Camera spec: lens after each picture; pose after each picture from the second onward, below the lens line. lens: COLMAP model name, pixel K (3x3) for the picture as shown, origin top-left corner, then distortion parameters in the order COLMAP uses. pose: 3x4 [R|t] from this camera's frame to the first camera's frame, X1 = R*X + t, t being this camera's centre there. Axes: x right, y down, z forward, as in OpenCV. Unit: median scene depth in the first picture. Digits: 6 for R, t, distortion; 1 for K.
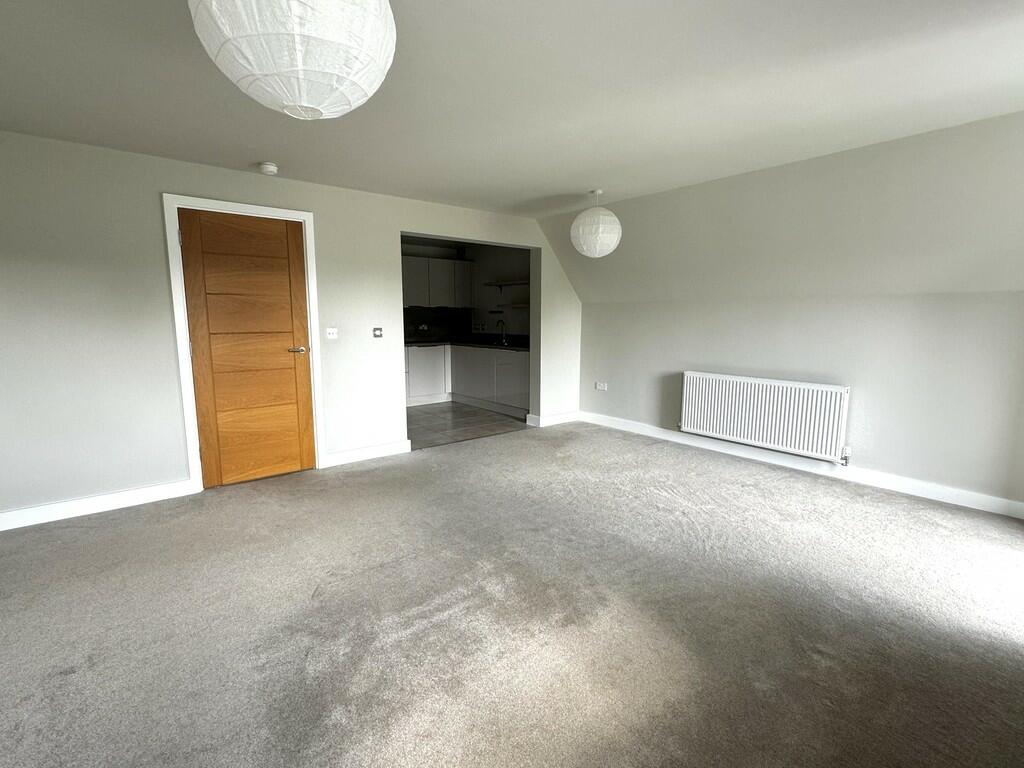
lens RADIAL K [[485.0, 0, 512.0], [0, 485.0, 384.0], [0, 0, 1]] dist [-0.000201, 0.000189]
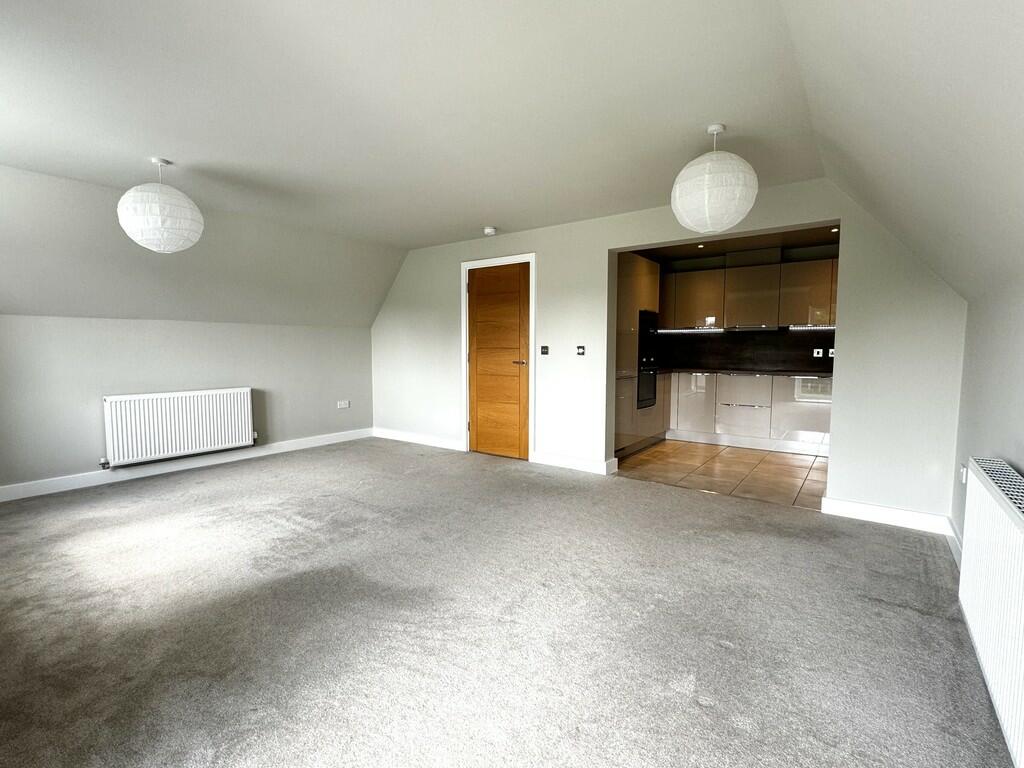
lens RADIAL K [[485.0, 0, 512.0], [0, 485.0, 384.0], [0, 0, 1]] dist [-0.000201, 0.000189]
pose [[0.252644, 0.072749, -0.964820, 0.761159], [-0.138394, 0.989633, 0.038381, -0.058185], [0.957611, 0.123828, 0.260093, 0.636361]]
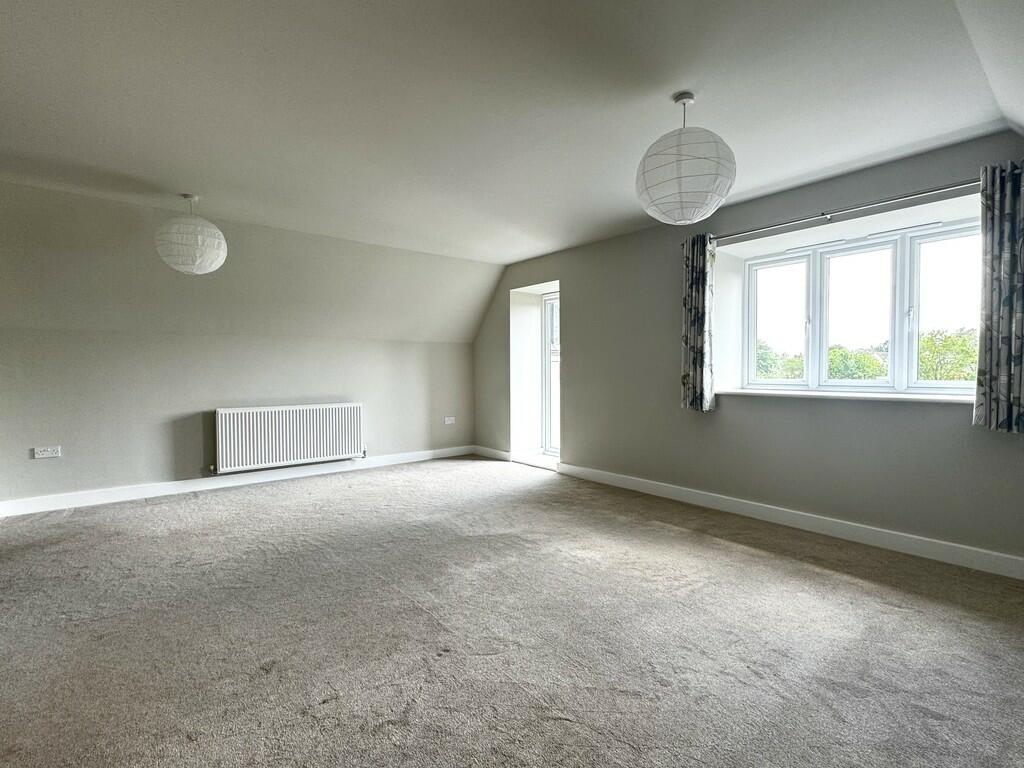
lens RADIAL K [[485.0, 0, 512.0], [0, 485.0, 384.0], [0, 0, 1]] dist [-0.000201, 0.000189]
pose [[0.004701, -0.028178, 0.999592, -0.663149], [0.145005, 0.989057, 0.027199, -0.019263], [-0.989420, 0.144818, 0.008735, 0.486824]]
